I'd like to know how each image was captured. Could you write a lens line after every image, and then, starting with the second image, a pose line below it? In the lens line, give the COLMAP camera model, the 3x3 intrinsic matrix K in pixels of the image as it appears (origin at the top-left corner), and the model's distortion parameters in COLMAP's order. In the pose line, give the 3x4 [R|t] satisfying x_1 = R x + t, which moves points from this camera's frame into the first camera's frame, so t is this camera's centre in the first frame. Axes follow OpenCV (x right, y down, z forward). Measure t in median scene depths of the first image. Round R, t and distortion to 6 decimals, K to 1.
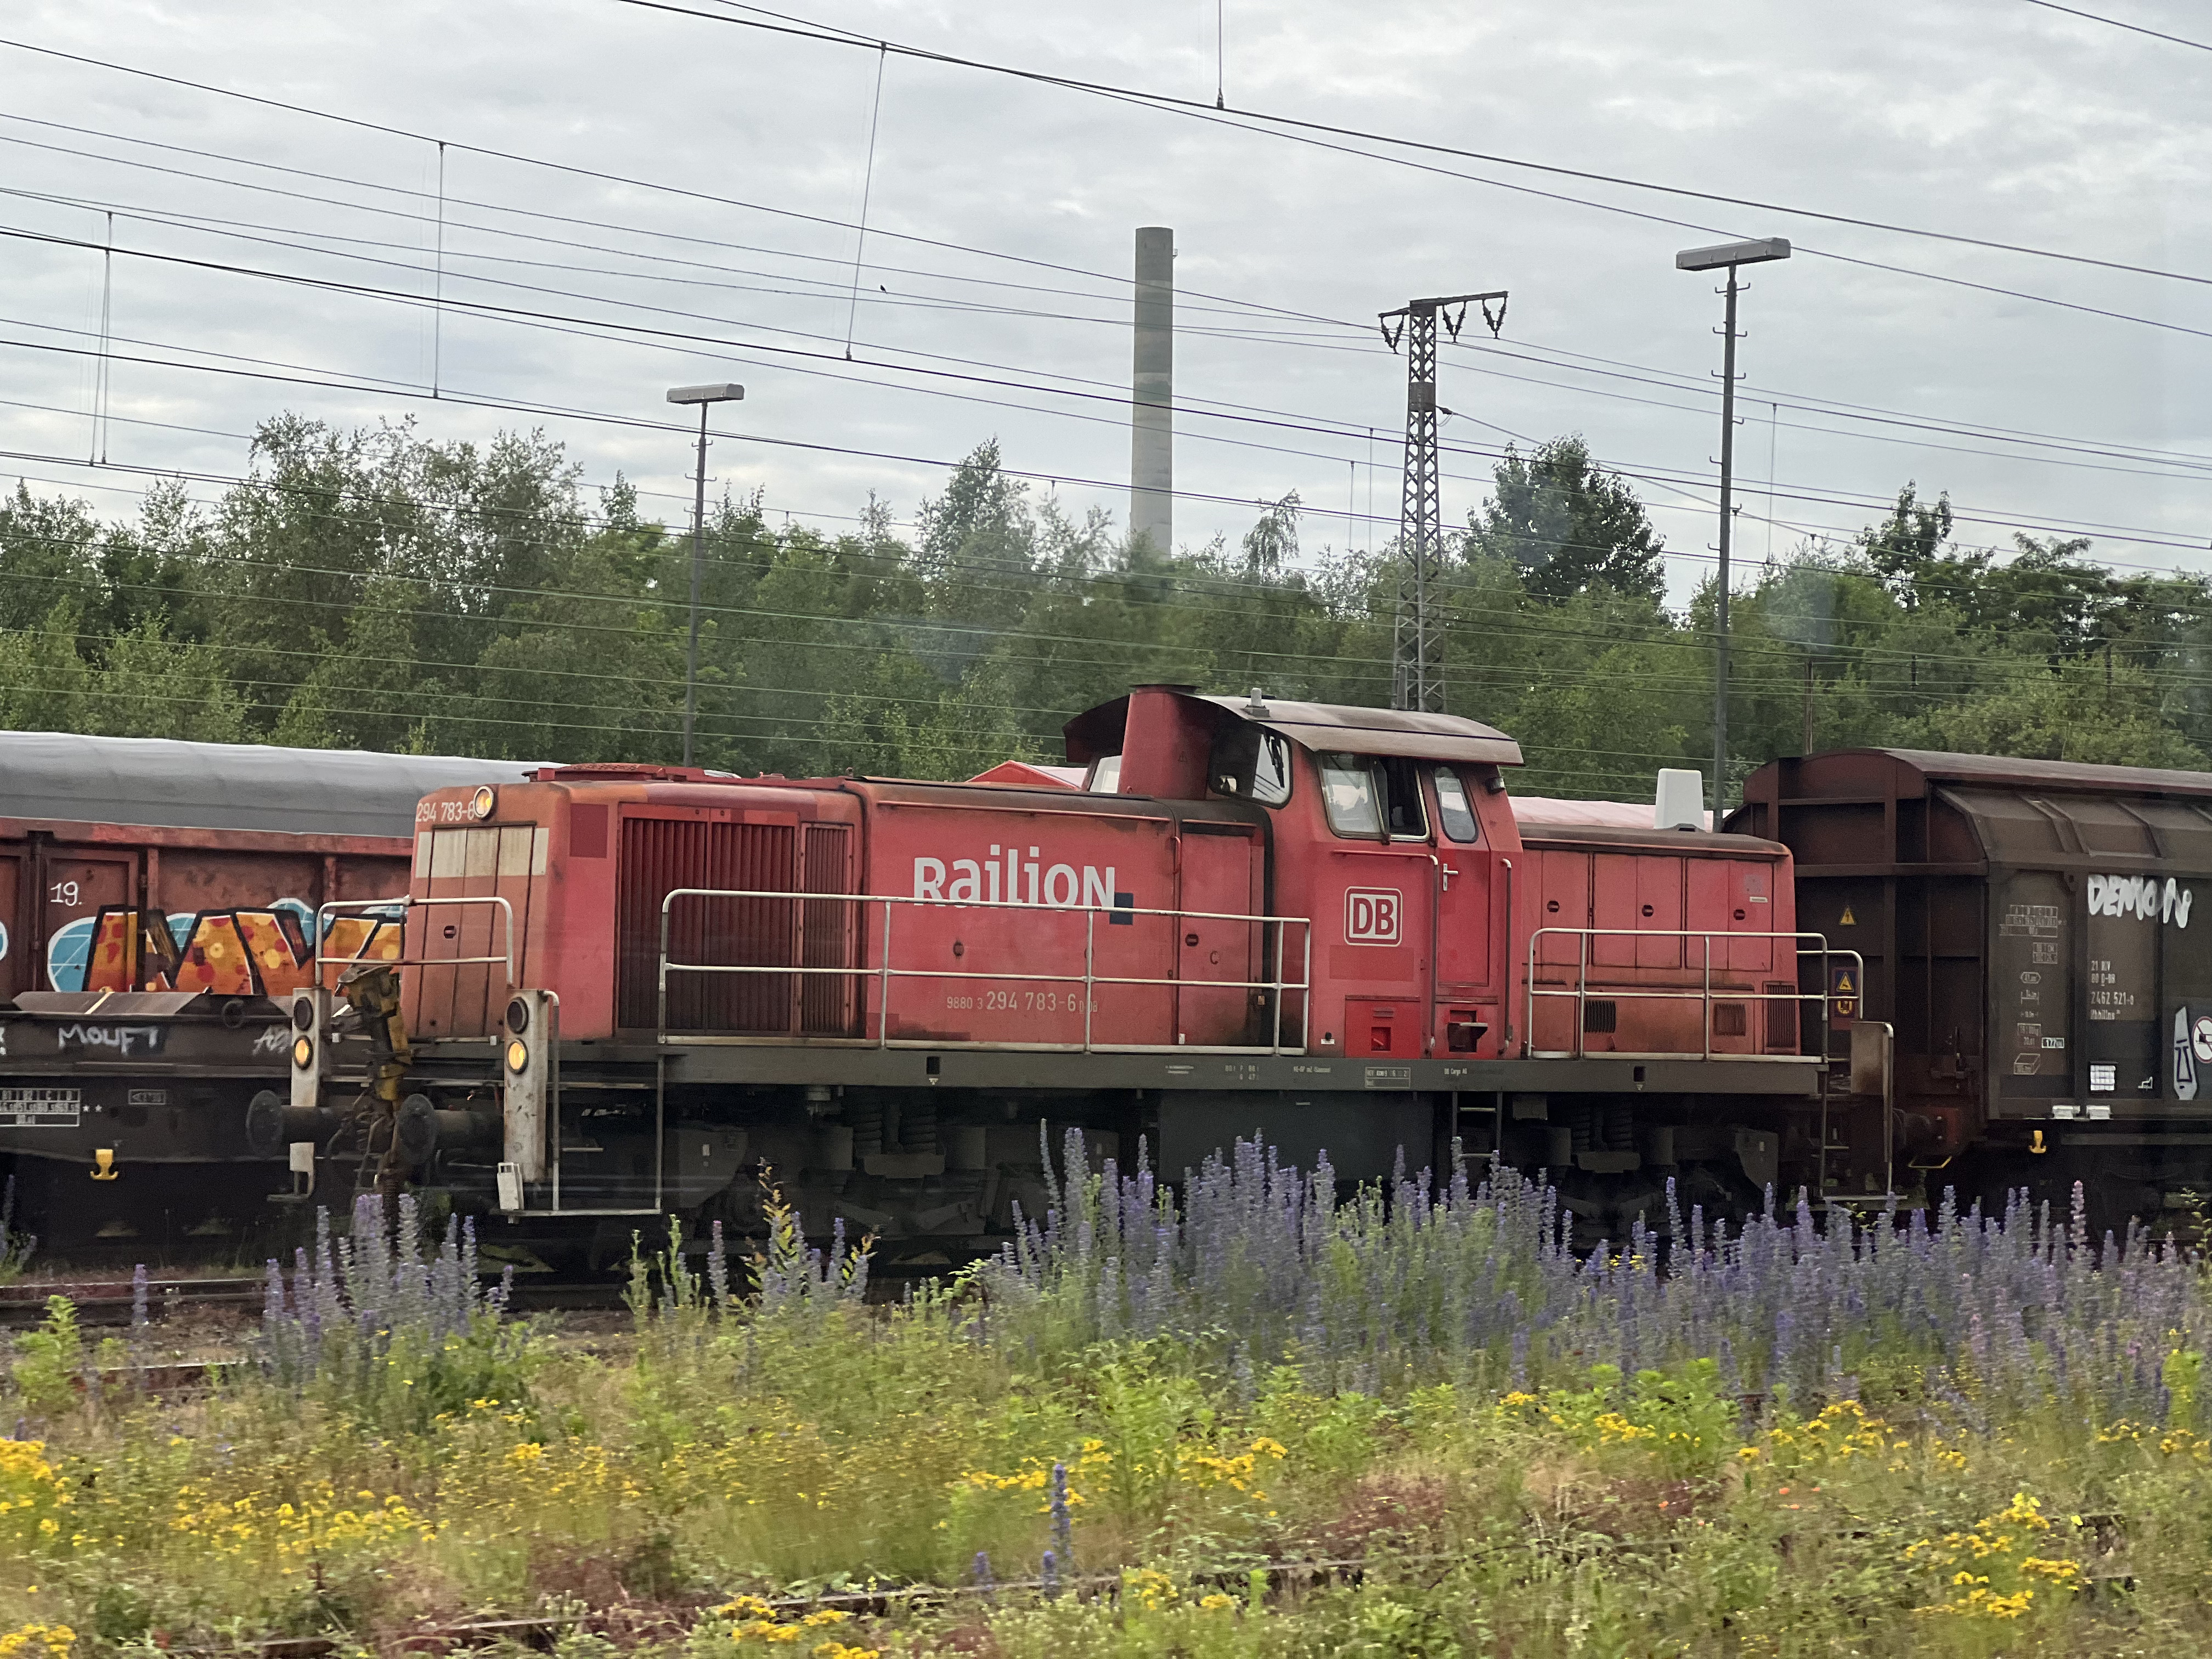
lens RADIAL K [[5007.9, 0, 1103.6], [0, 5007.9, 835.2], [0, 0, 1]] dist [-0.049789, 3.112081]
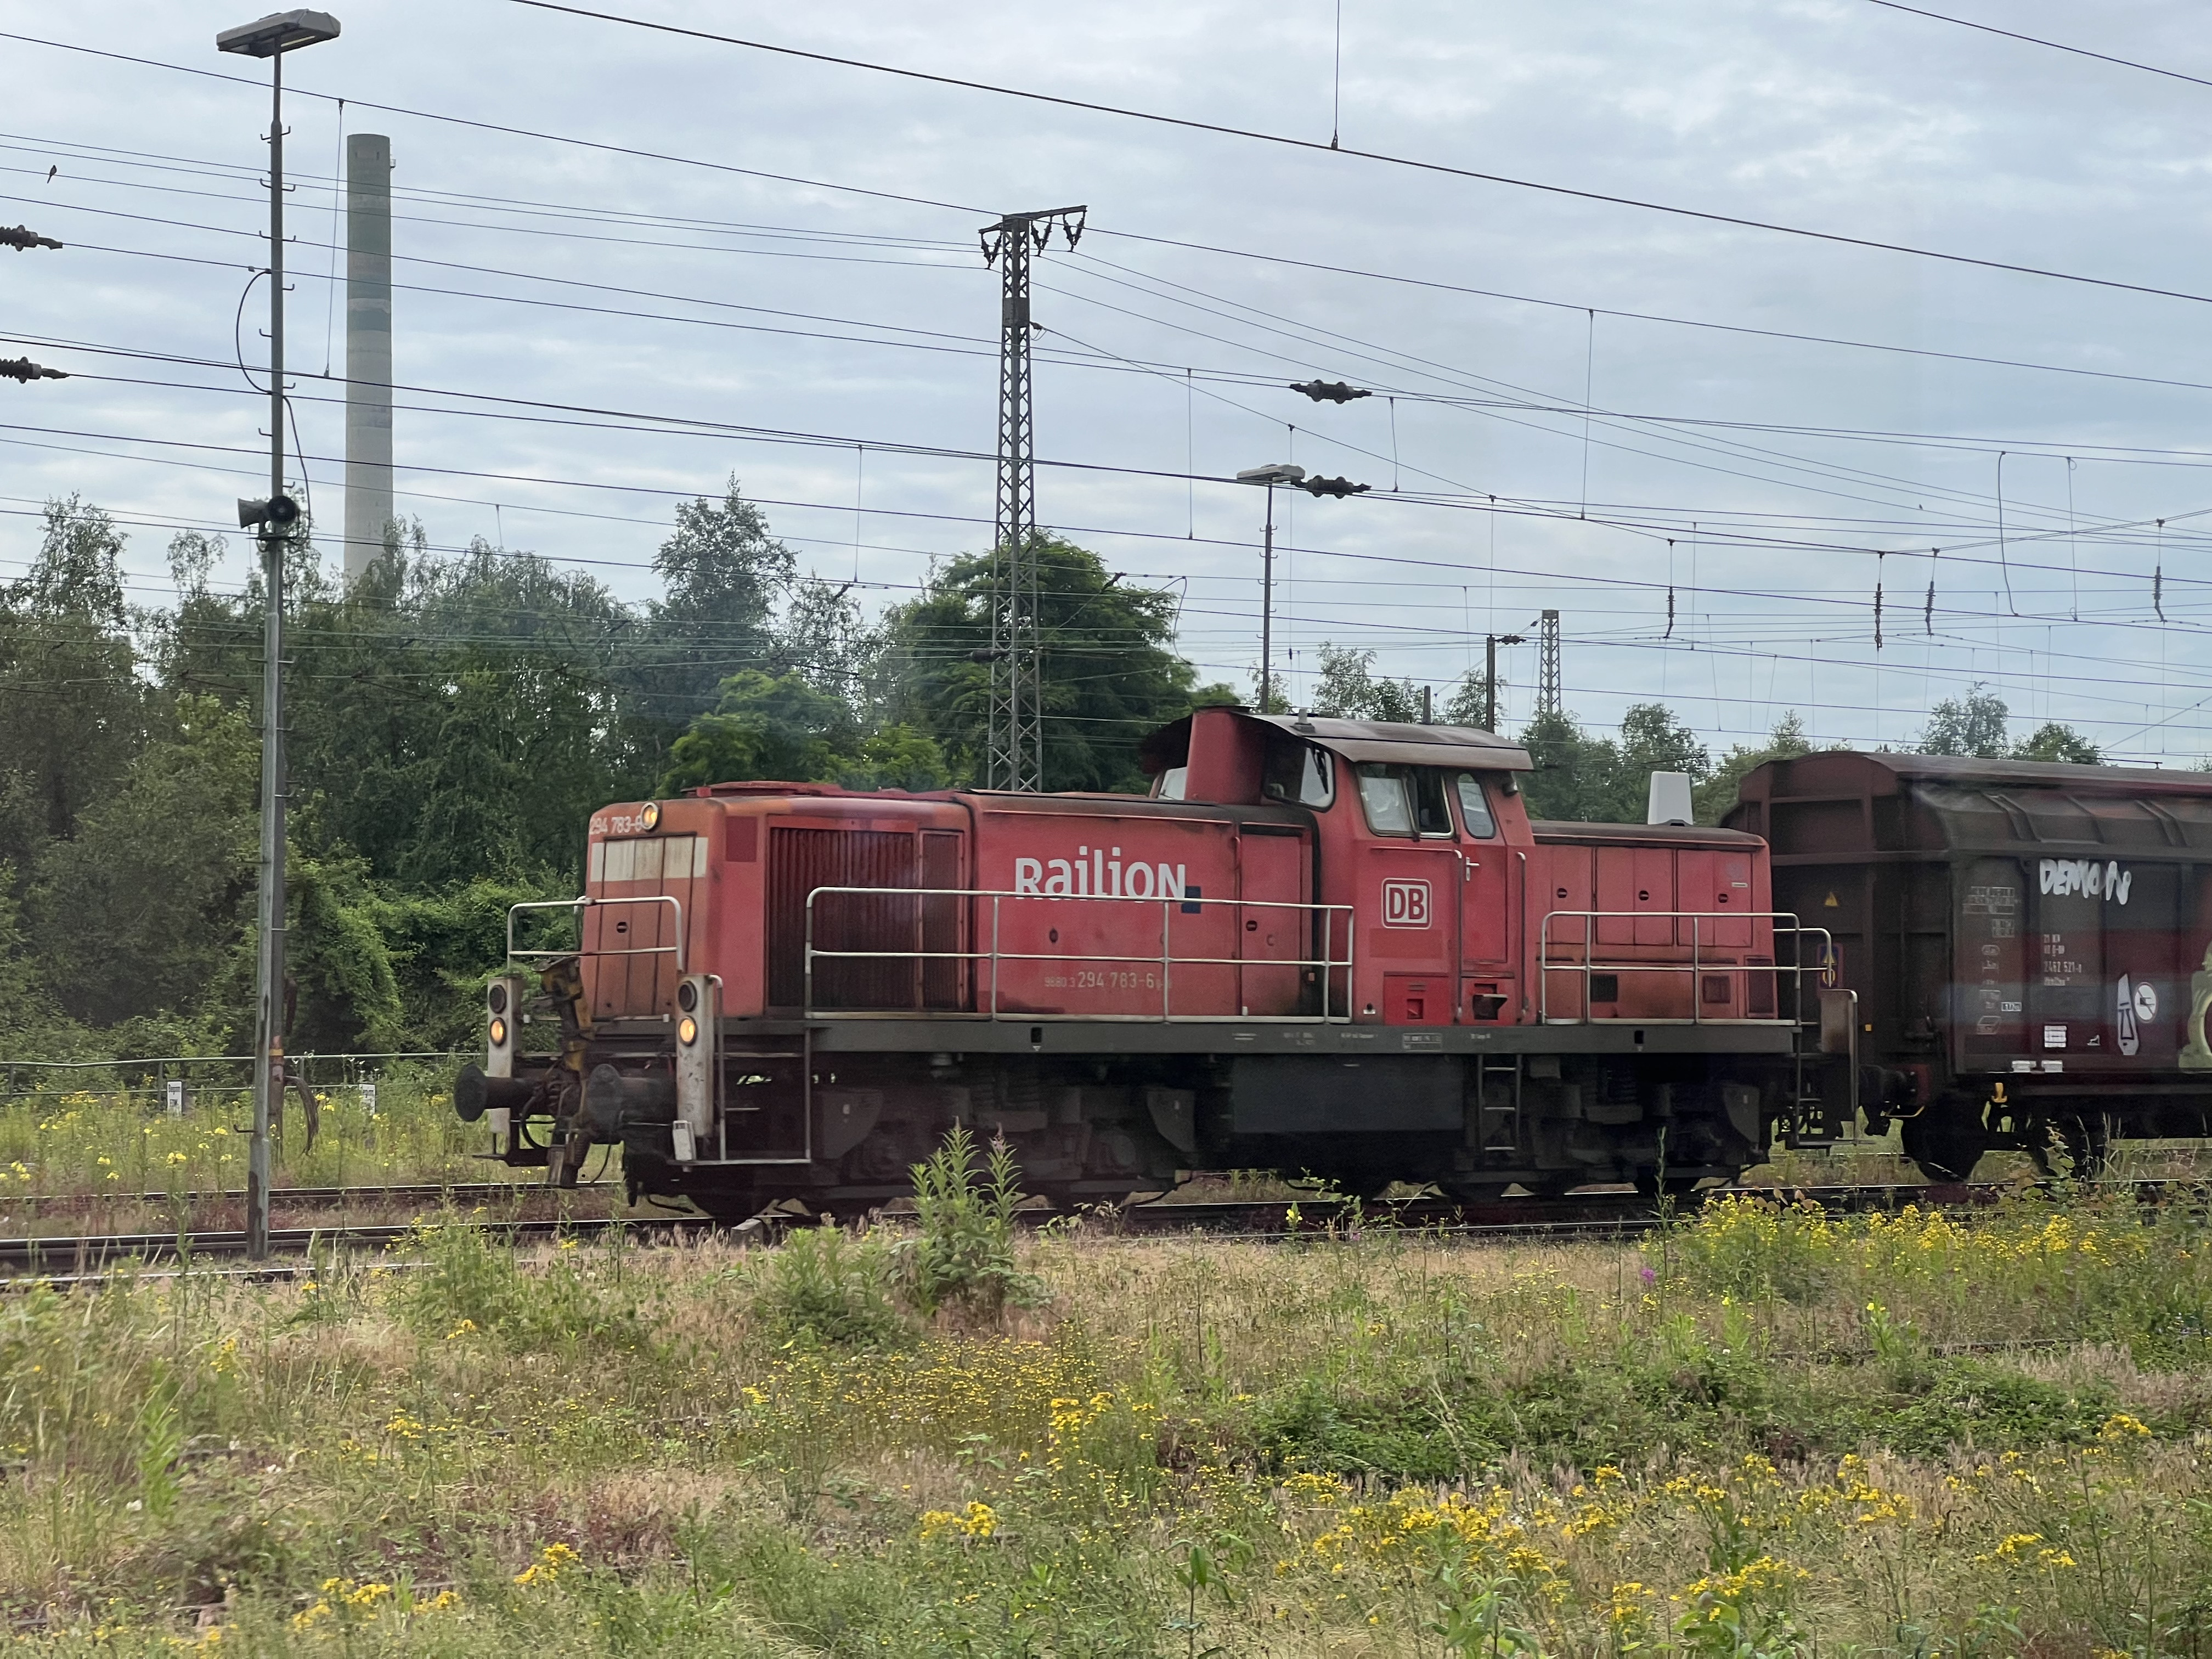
lens RADIAL K [[4989.7, 0, 1099.1], [0, 4989.7, 824.0], [0, 0, 1]] dist [-0.107665, 5.346706]
pose [[0.999891, -0.014690, -0.001693, -0.015861], [0.014684, 0.999888, -0.003036, 0.000317], [0.001738, 0.003011, 0.999994, -0.161975]]
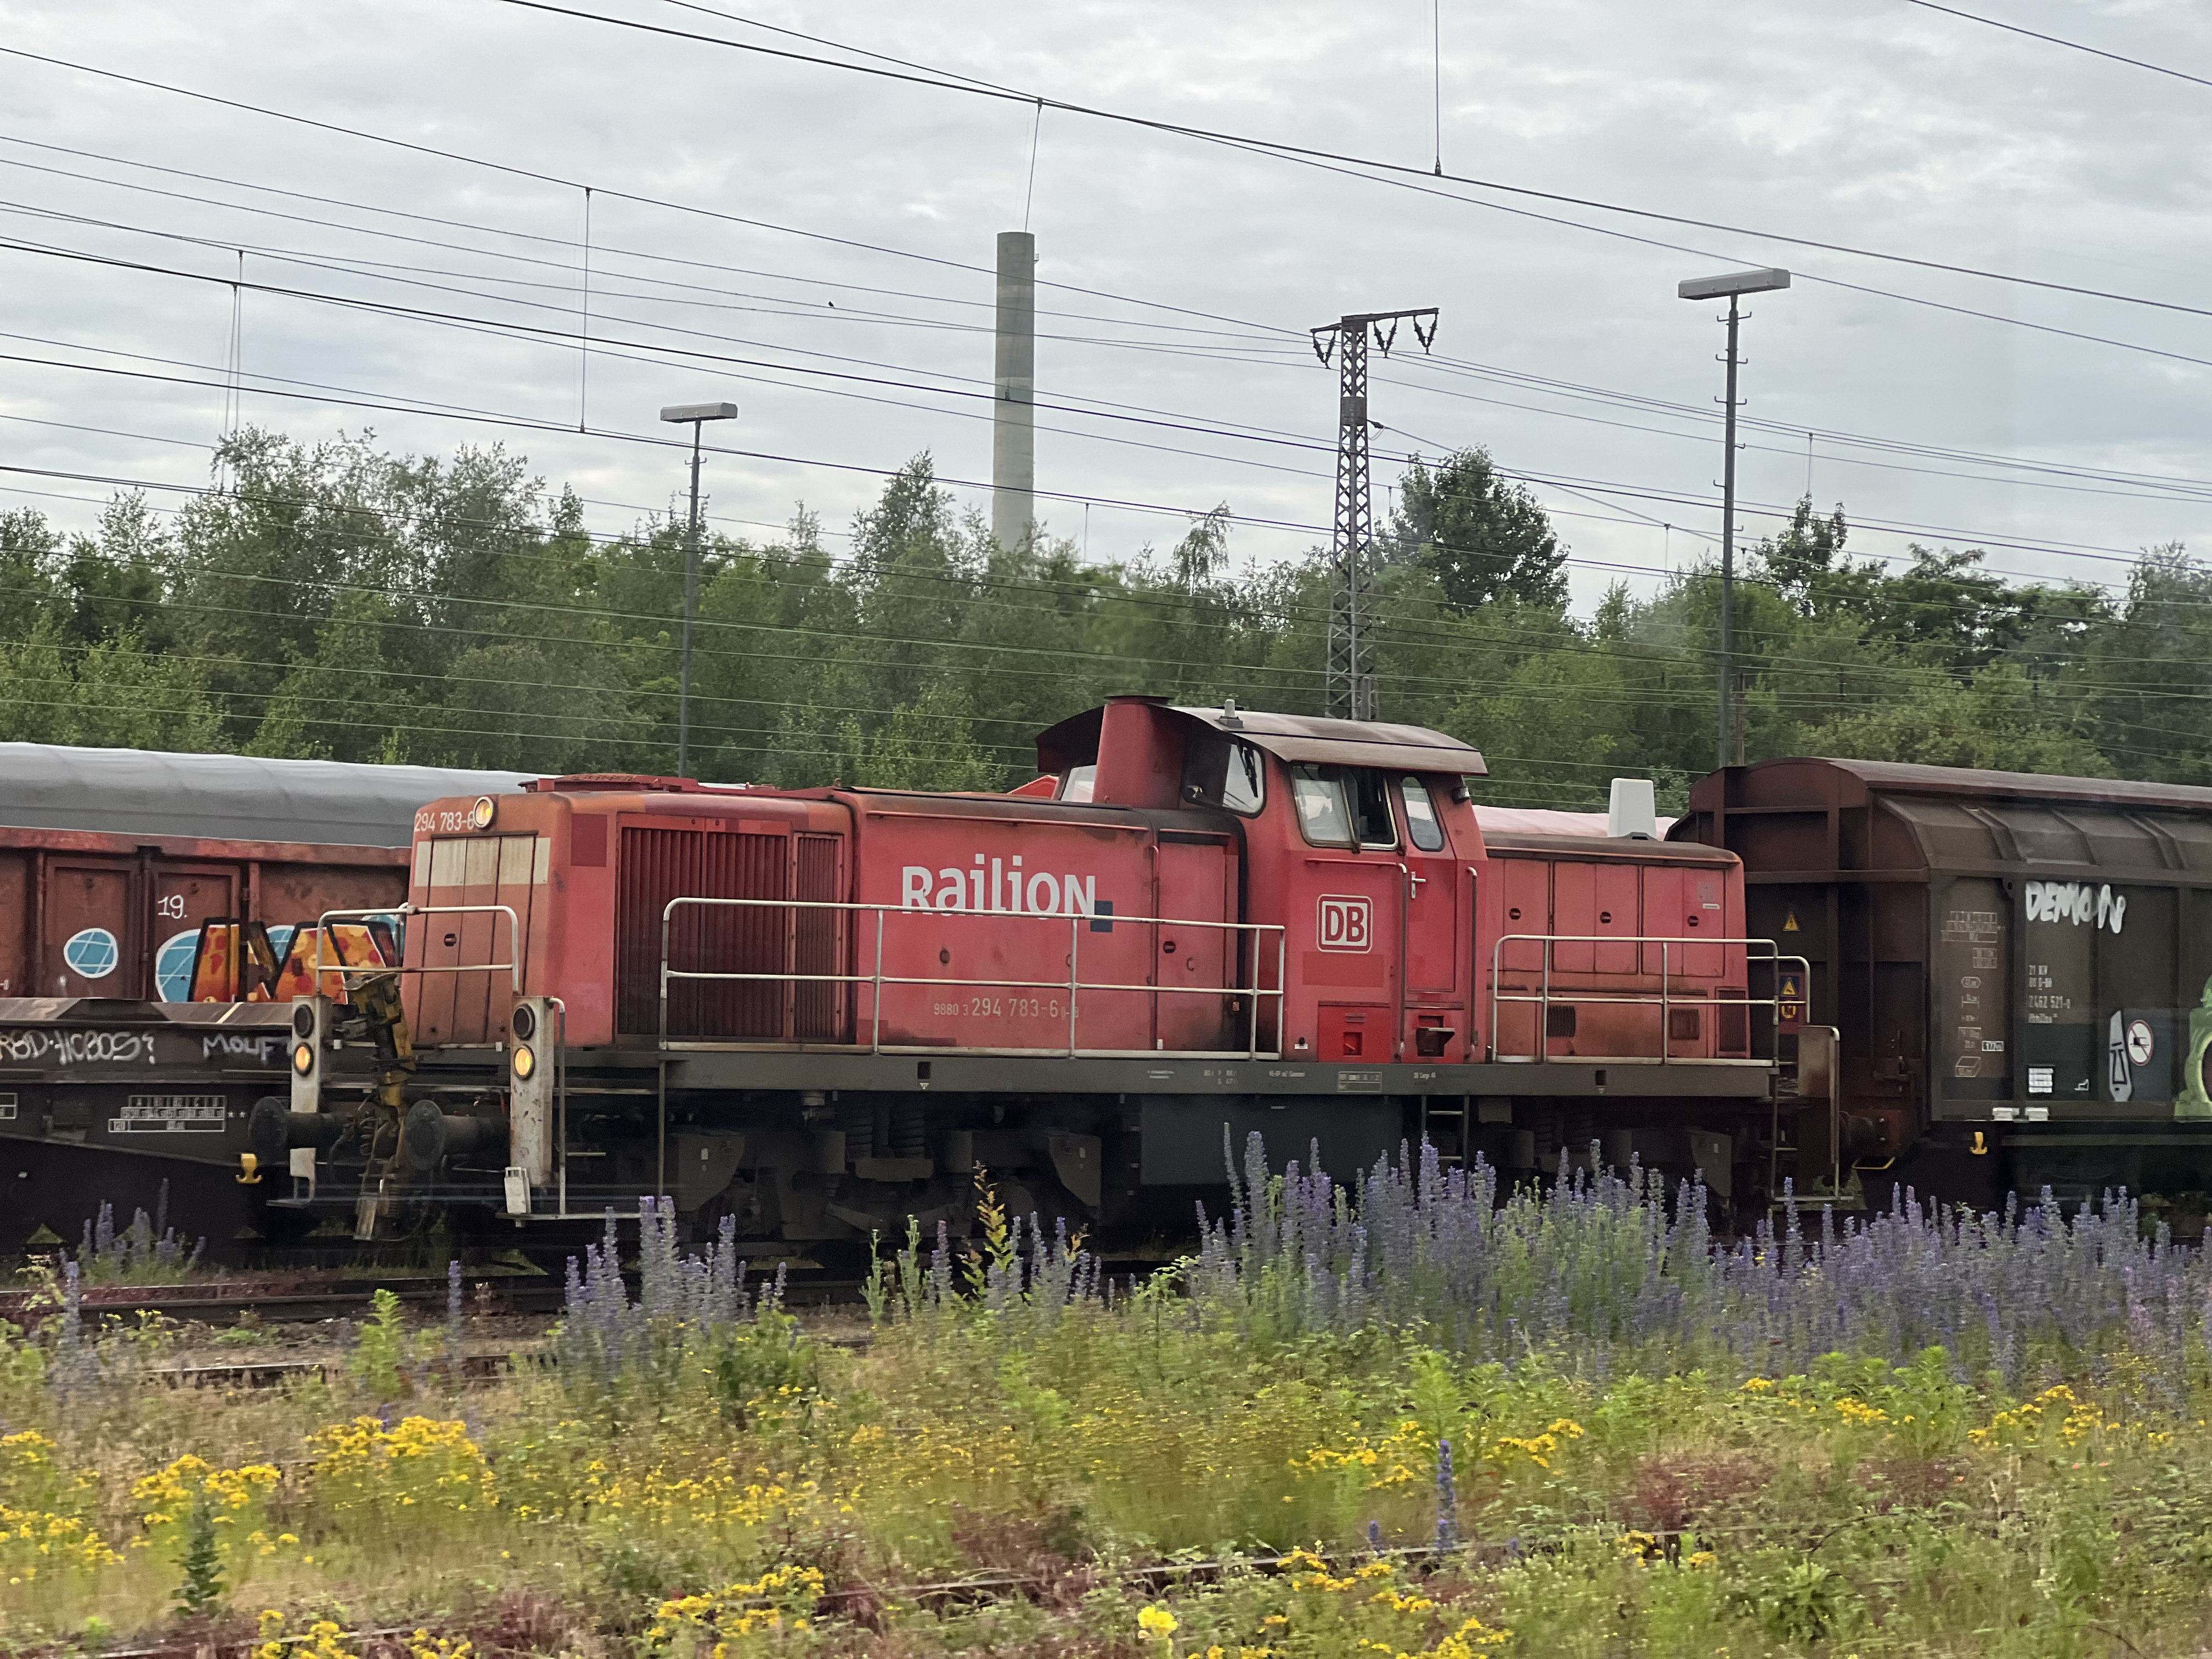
lens RADIAL K [[5029.9, 0, 1093.7], [0, 5029.9, 772.9], [0, 0, 1]] dist [-0.154202, 4.108221]
pose [[0.999570, -0.000285, 0.029330, -0.028452], [0.000662, 0.999917, -0.012848, -0.001412], [-0.029324, 0.012862, 0.999487, -0.022987]]
